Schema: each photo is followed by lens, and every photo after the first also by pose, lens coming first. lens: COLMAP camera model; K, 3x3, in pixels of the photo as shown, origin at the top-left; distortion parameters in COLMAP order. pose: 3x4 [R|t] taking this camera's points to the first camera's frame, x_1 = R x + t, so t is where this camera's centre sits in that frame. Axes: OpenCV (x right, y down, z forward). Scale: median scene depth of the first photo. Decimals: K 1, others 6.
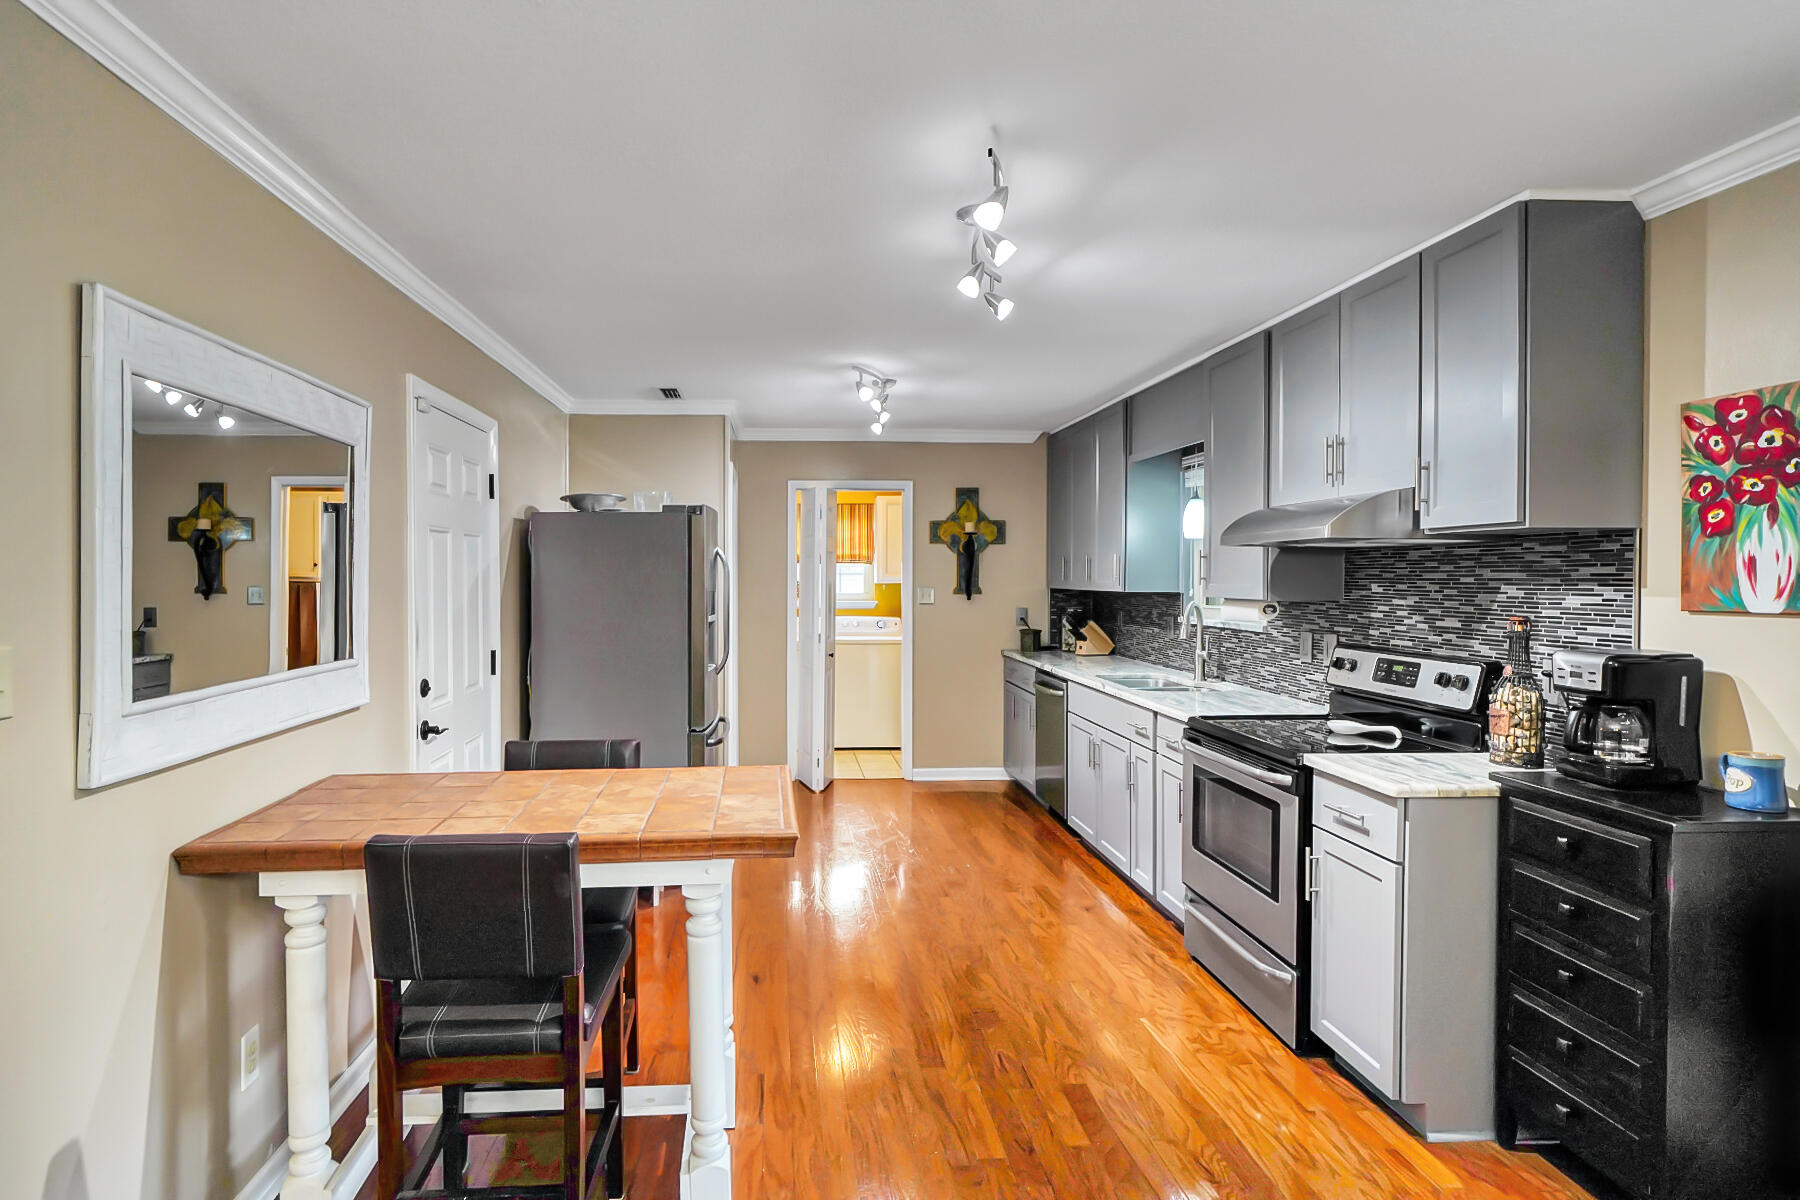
lens RADIAL K [[923.8, 0, 838.4], [0, 923.8, 581.2], [0, 0, 1]] dist [0.003154, -0.000260]
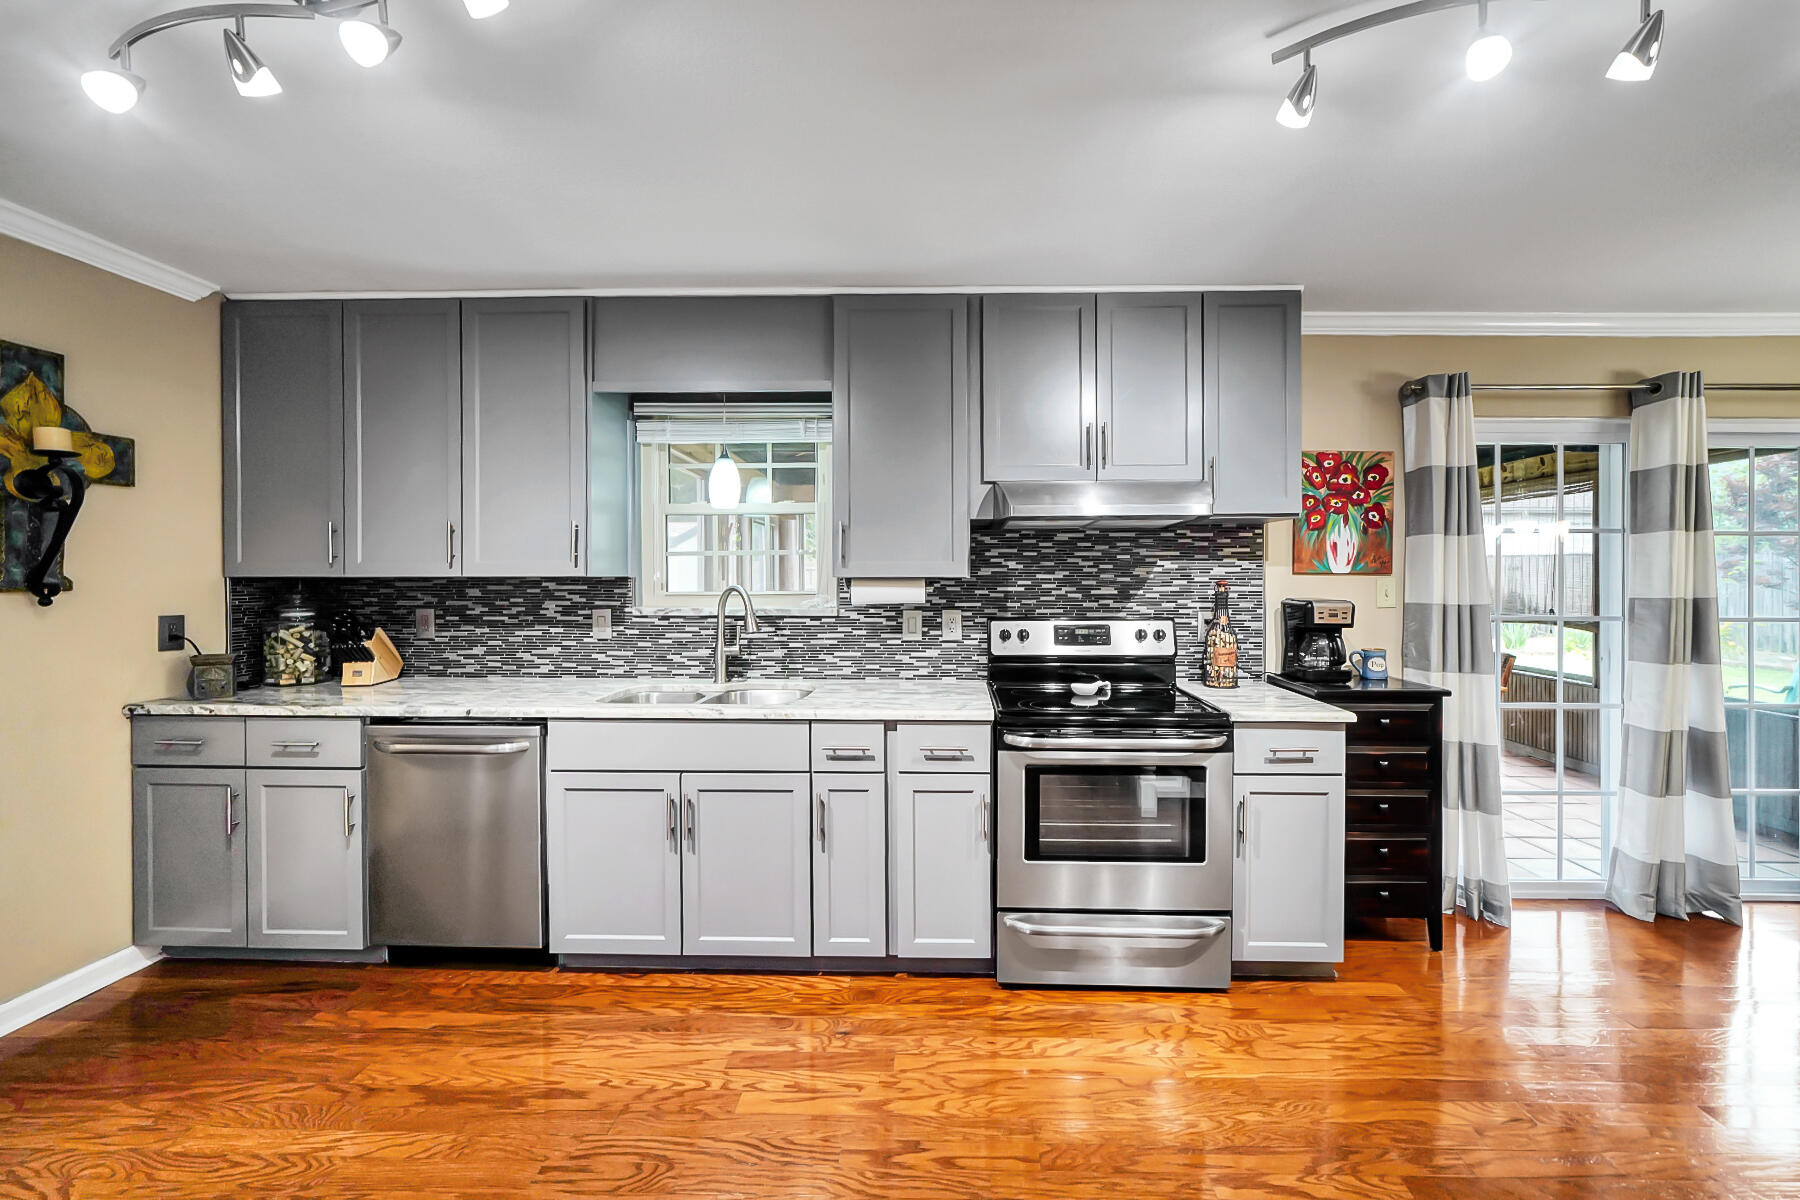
lens RADIAL K [[702.9, 0, 929.1], [0, 702.9, 576.2], [0, 0, 1]] dist [-0.002231, -0.000088]
pose [[0.090356, -0.006159, 0.995890, -0.334416], [0.008437, 0.999950, 0.005419, 0.018589], [-0.995874, 0.007913, 0.090404, 1.216864]]
